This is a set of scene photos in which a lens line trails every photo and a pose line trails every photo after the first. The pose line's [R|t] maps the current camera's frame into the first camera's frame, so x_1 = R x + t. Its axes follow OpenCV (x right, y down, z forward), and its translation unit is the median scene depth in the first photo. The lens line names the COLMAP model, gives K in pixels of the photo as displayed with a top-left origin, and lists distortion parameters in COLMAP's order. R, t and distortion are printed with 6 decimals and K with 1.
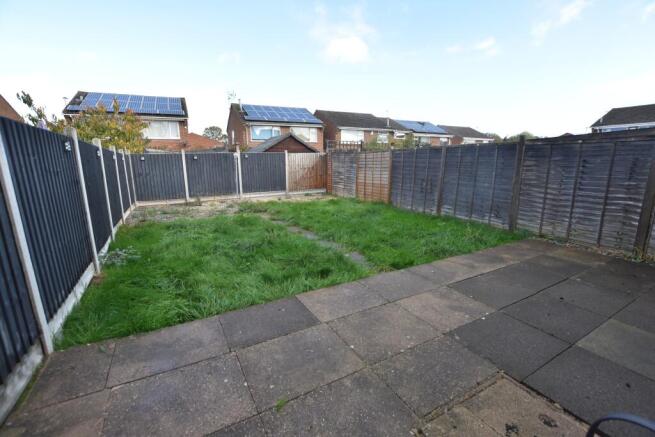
lens RADIAL K [[288.2, 0, 325.2], [0, 288.2, 220.8], [0, 0, 1]] dist [-0.030673, 0.004043]
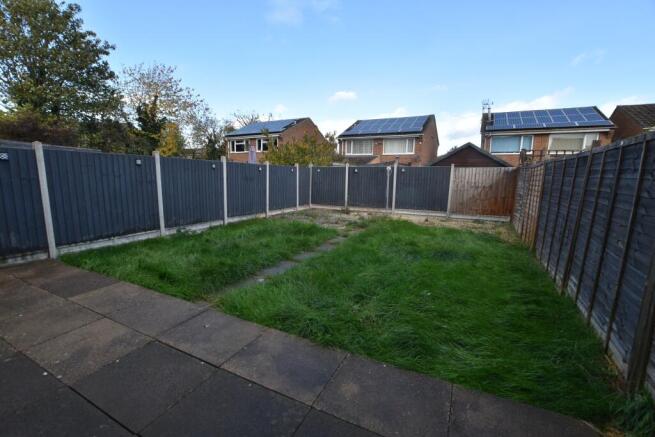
lens RADIAL K [[288.2, 0, 329.7], [0, 288.2, 214.9], [0, 0, 1]] dist [-0.030673, 0.004043]
pose [[0.575333, 0.134228, -0.806830, 0.352095], [-0.189024, 0.981559, 0.028508, -0.058175], [0.795777, 0.136108, 0.590096, 0.248417]]
